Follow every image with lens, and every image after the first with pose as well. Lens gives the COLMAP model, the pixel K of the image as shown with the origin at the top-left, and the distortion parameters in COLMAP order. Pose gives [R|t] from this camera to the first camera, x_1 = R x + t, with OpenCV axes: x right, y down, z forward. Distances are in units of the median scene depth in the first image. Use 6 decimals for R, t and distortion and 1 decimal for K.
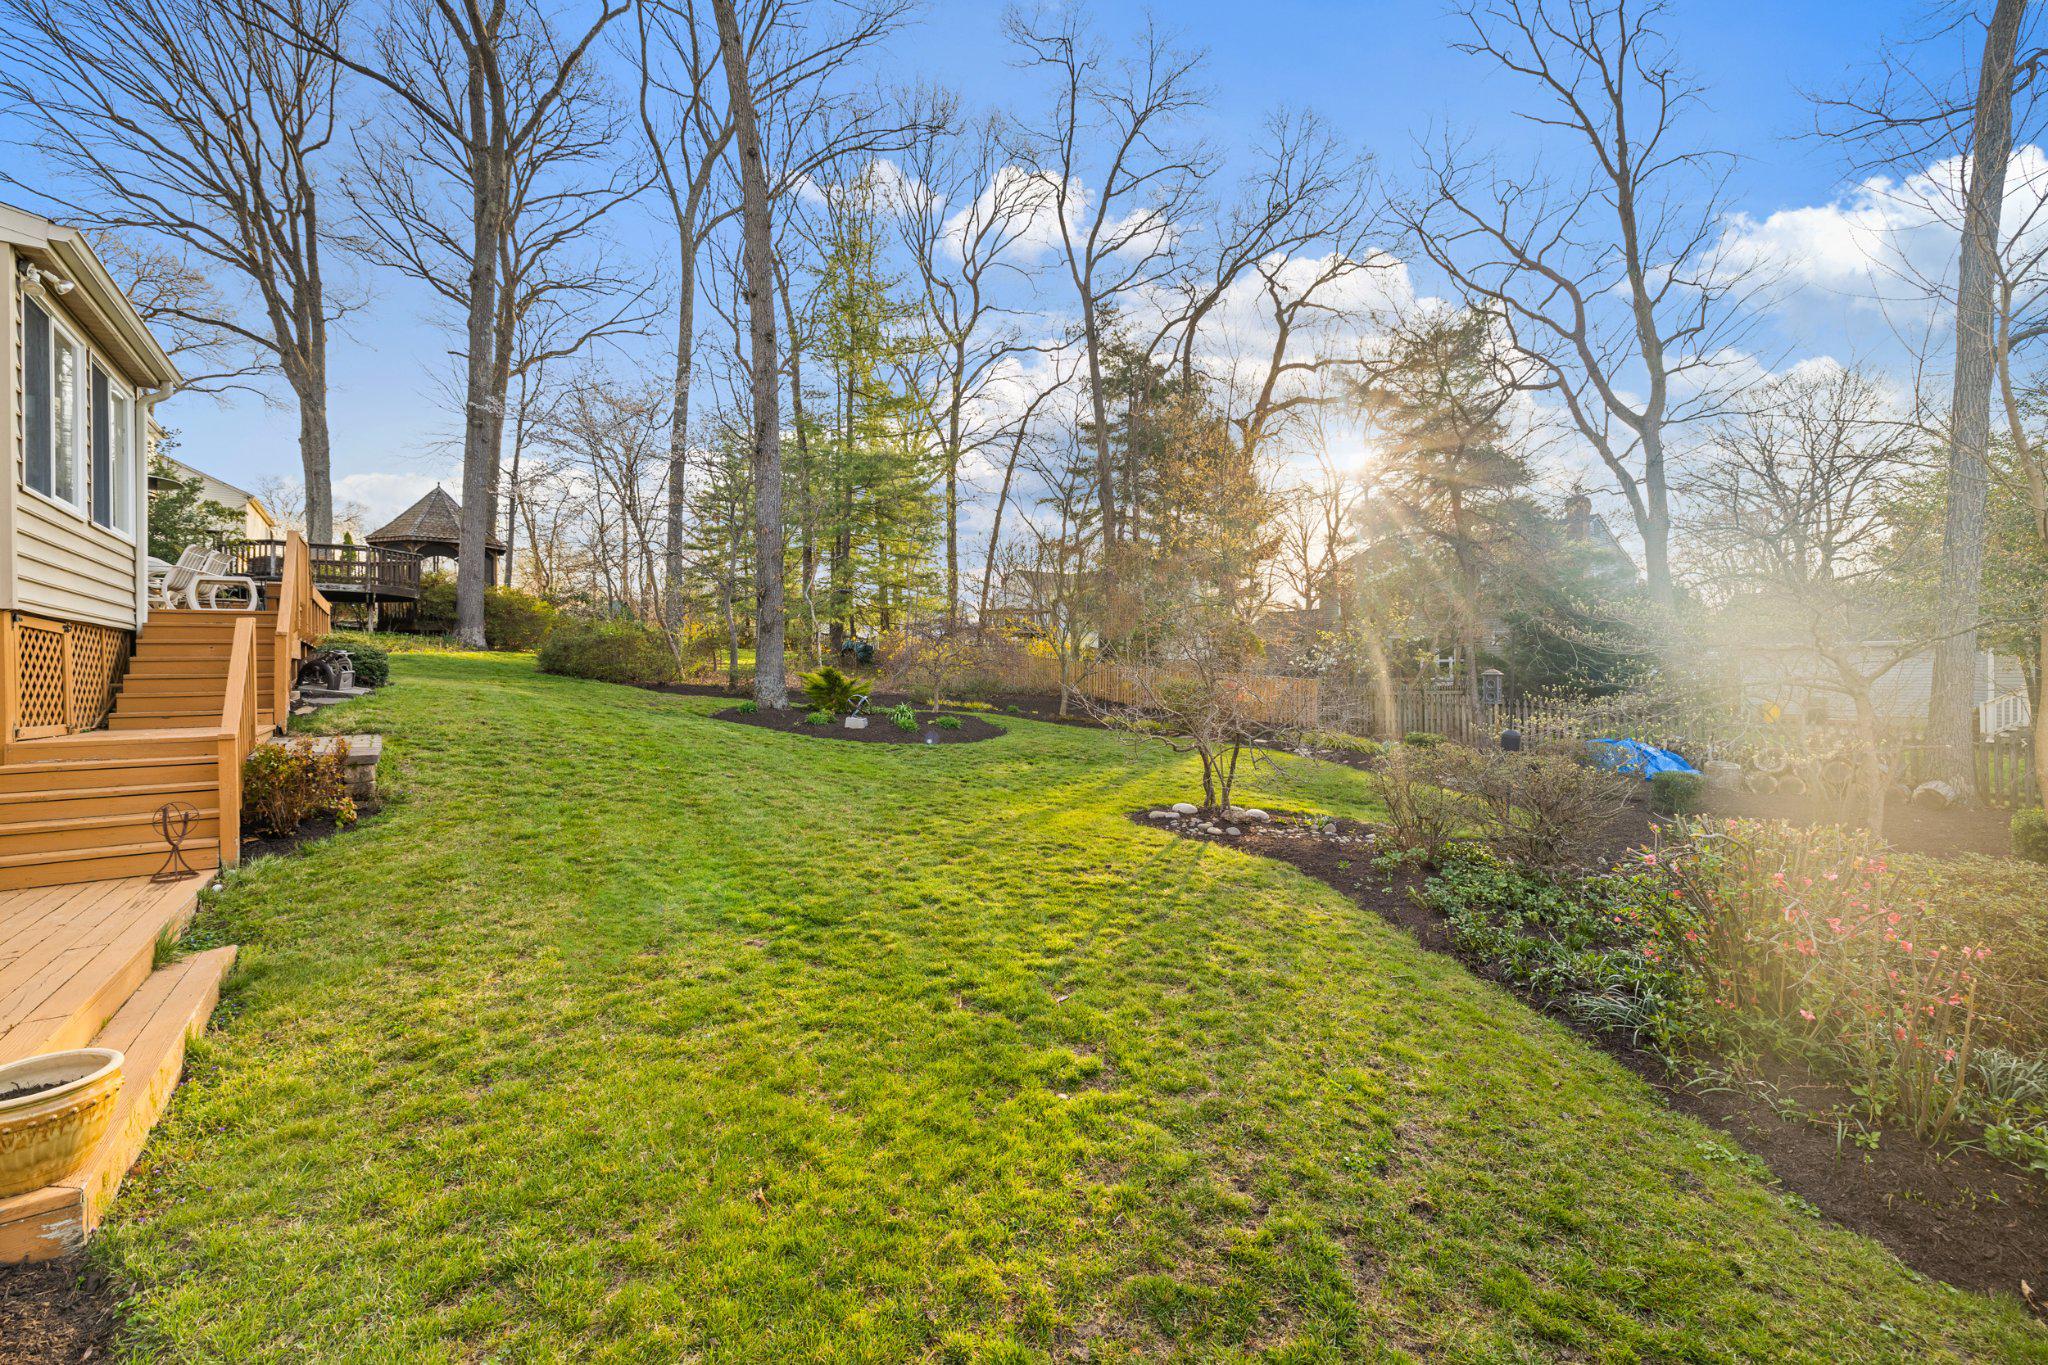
lens RADIAL K [[861.7, 0, 1026.0], [0, 861.7, 674.2], [0, 0, 1]] dist [-0.000027, 0.000198]
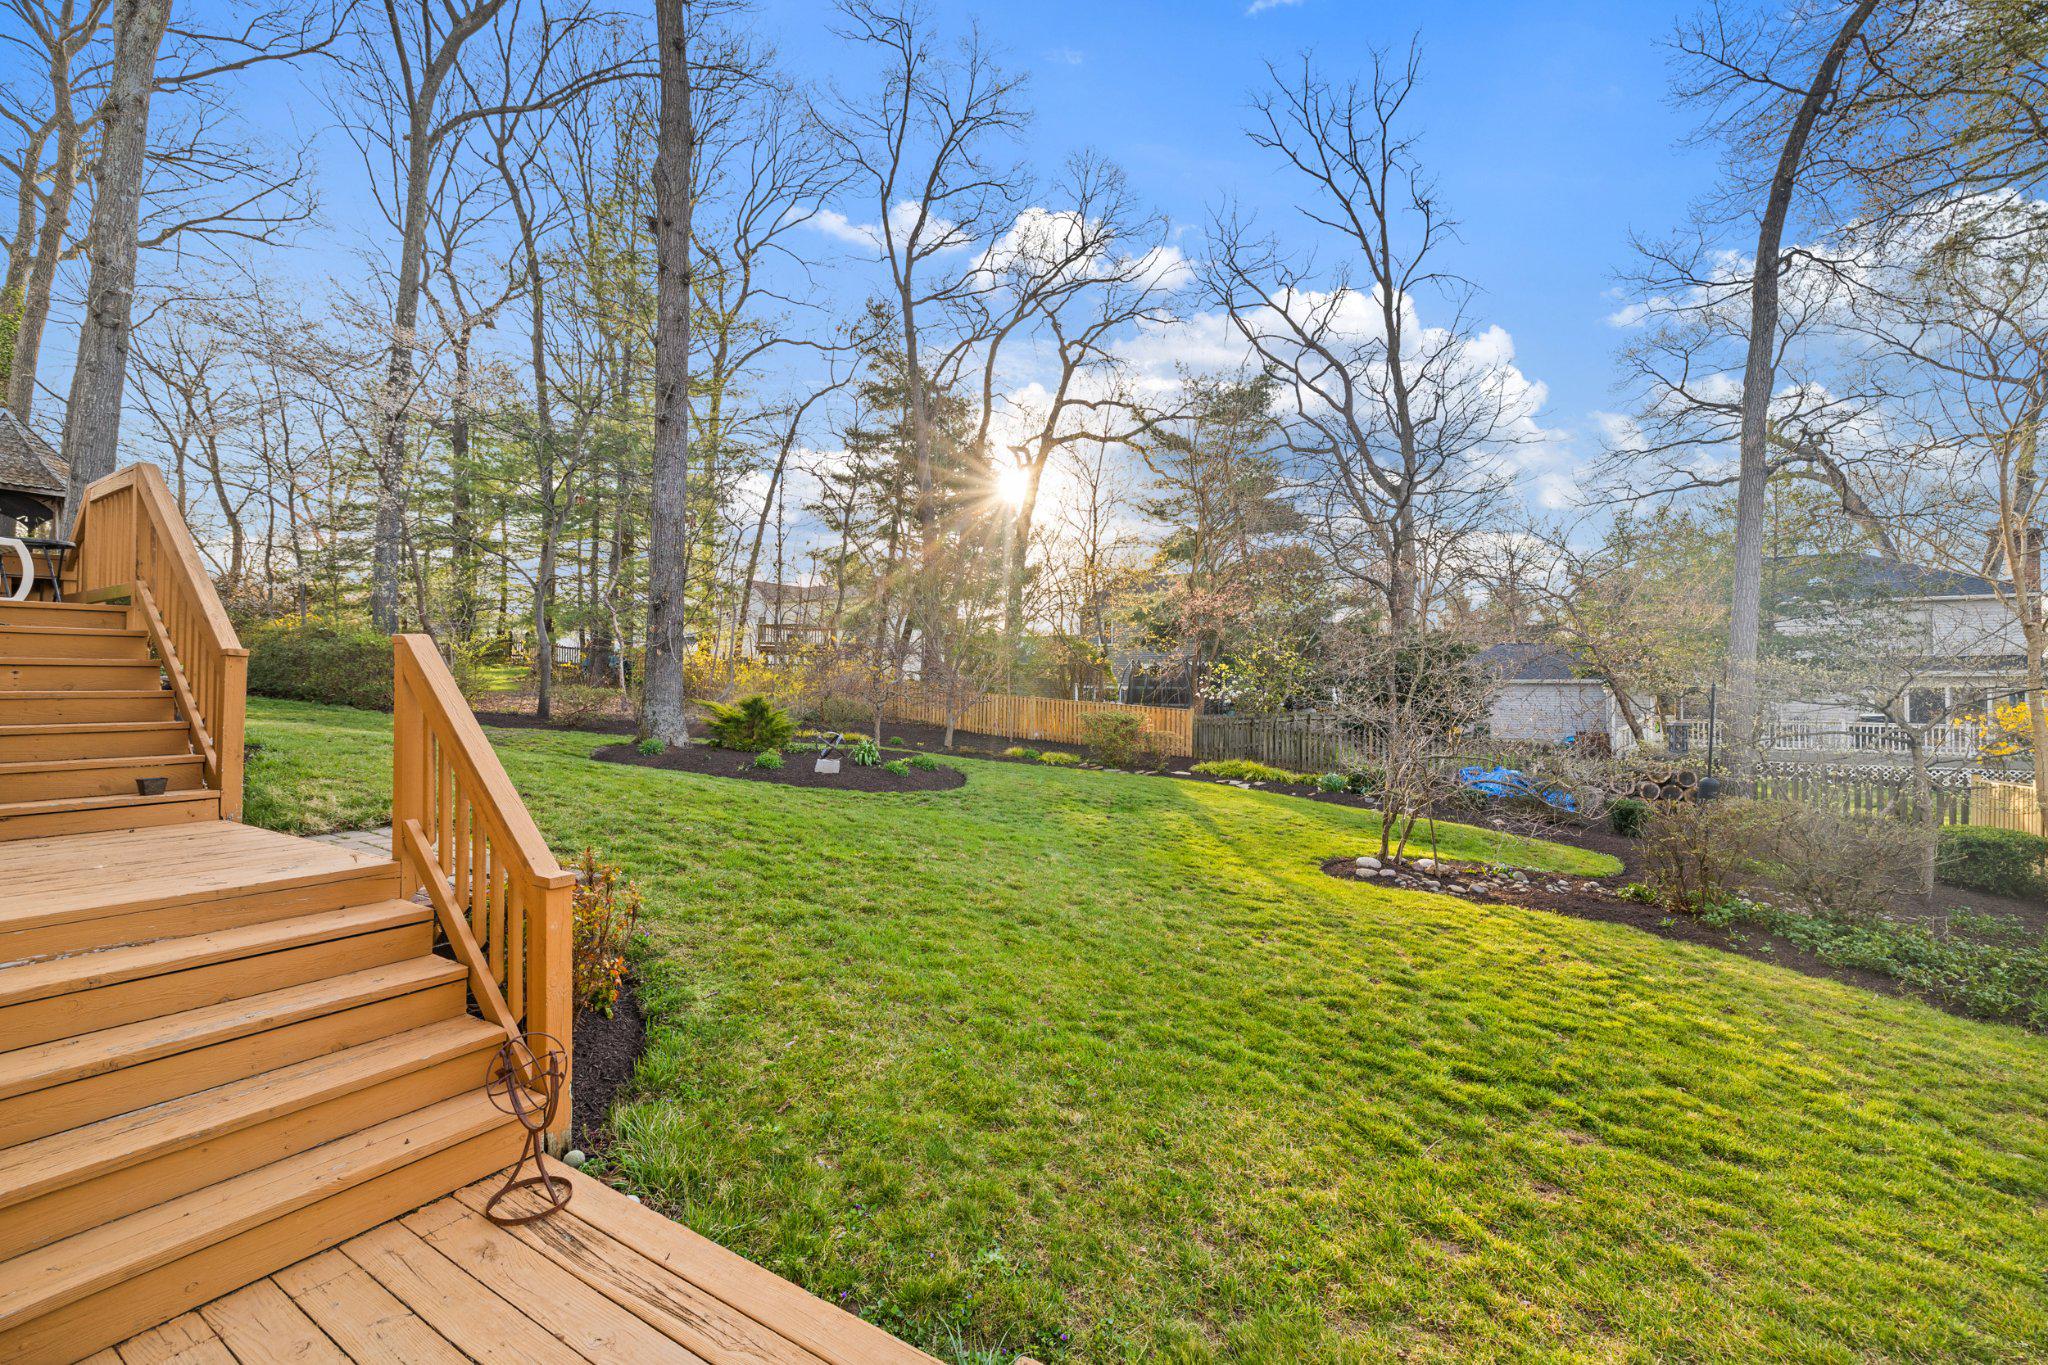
lens RADIAL K [[861.7, 0, 1026.0], [0, 861.7, 674.2], [0, 0, 1]] dist [-0.000027, 0.000198]
pose [[0.927830, 0.020503, 0.372439, -1.952084], [-0.012853, 0.999653, -0.023013, -0.083612], [-0.372782, 0.016565, 0.927771, 1.029366]]
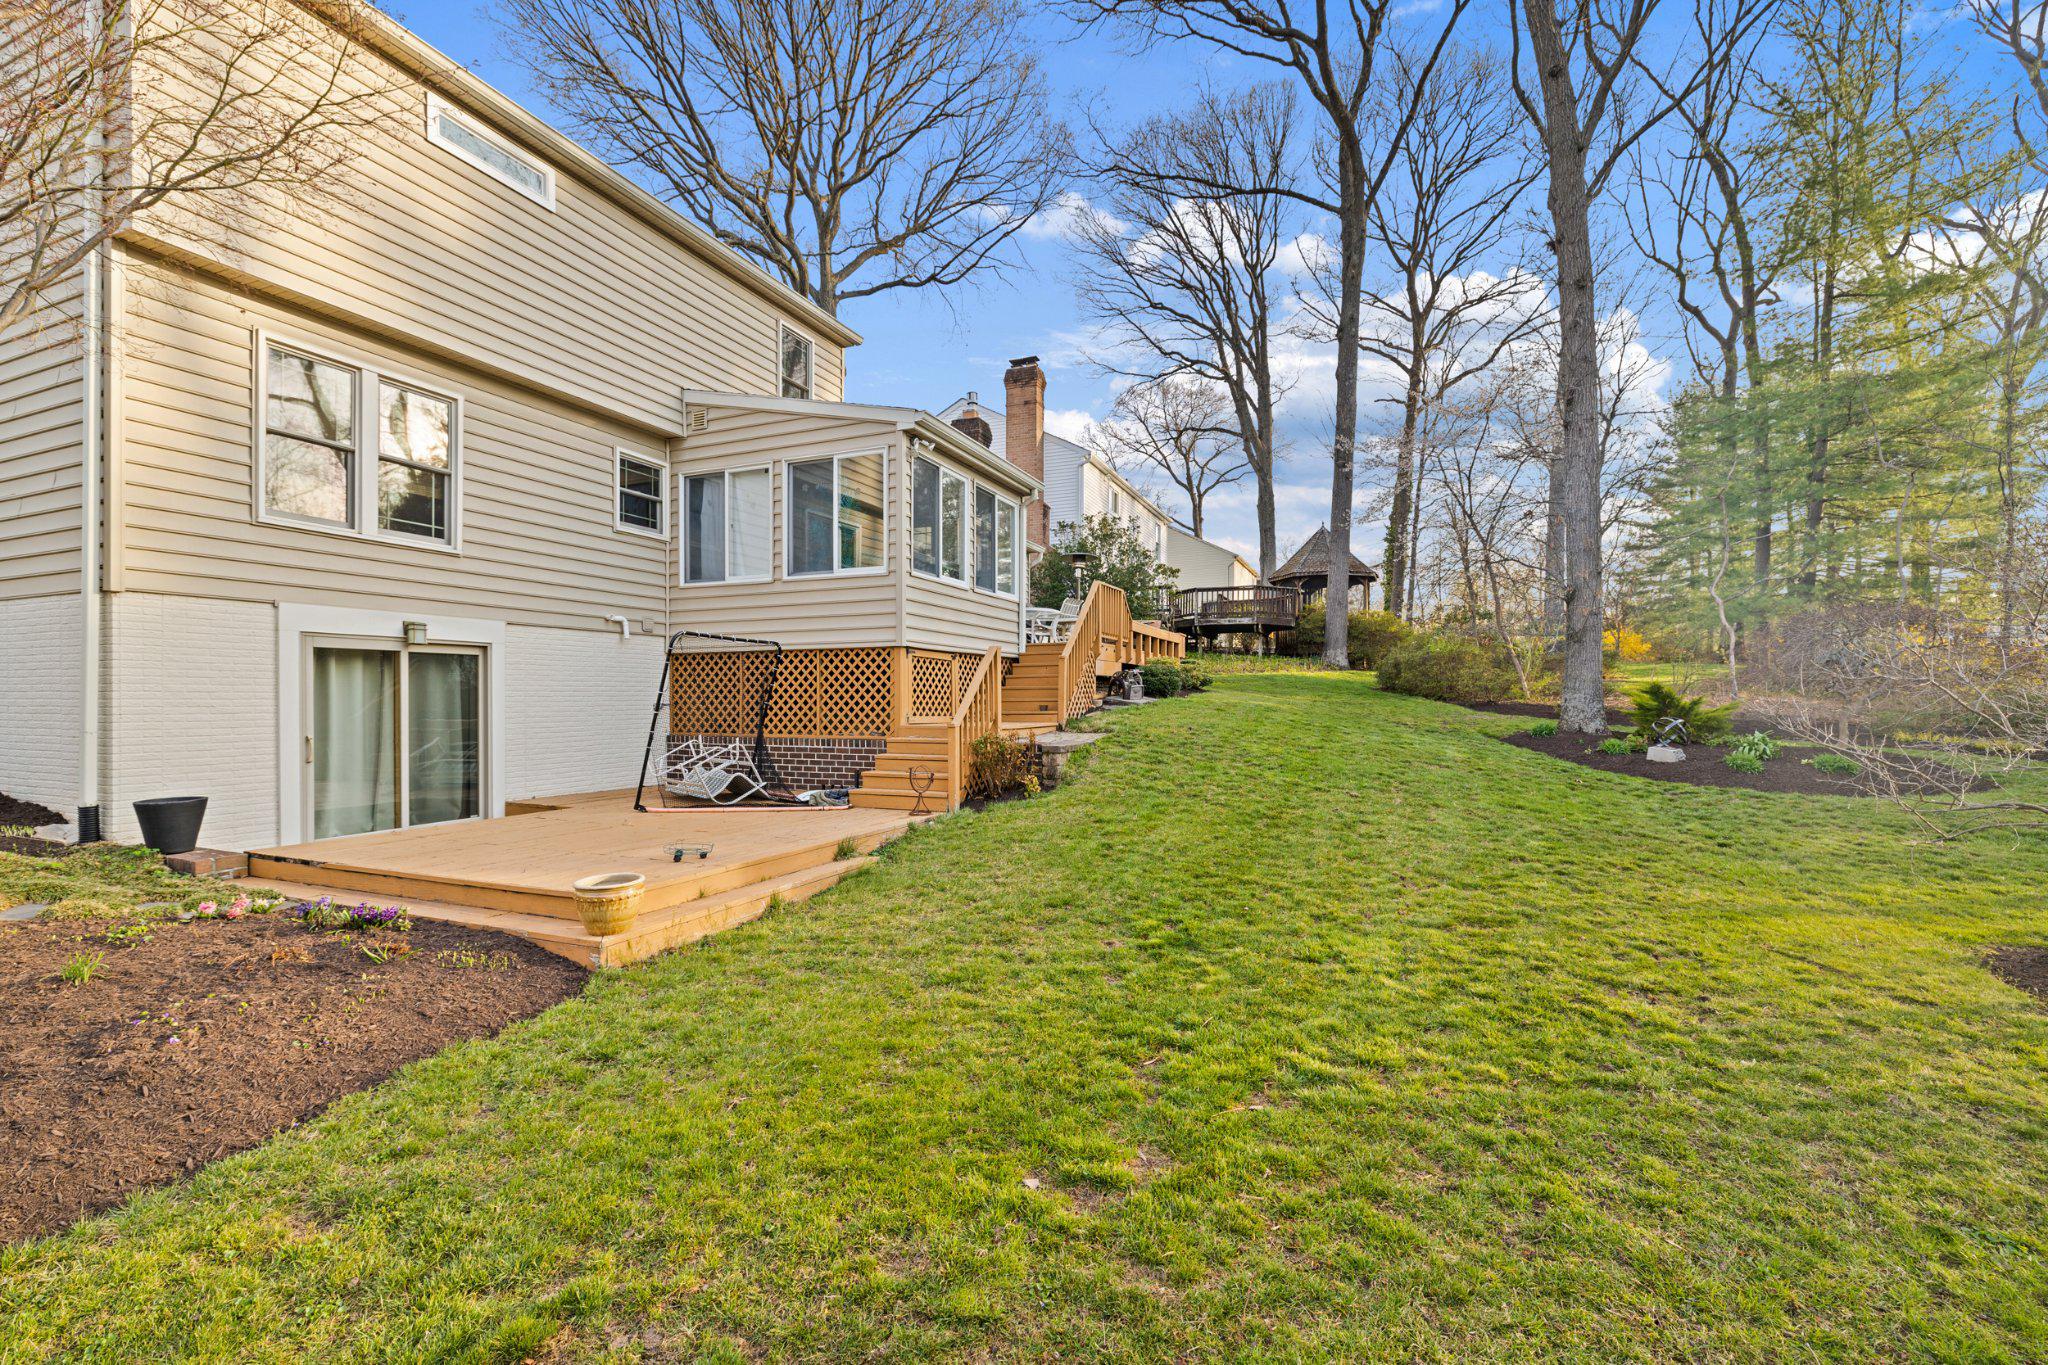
lens RADIAL K [[869.7, 0, 1029.2], [0, 869.7, 707.5], [0, 0, 1]] dist [-0.000023, 0.000155]
pose [[0.517628, 0.017699, -0.855423, 0.983700], [-0.006398, 0.999838, 0.016815, 0.035429], [0.855582, -0.003231, 0.517657, 0.764501]]
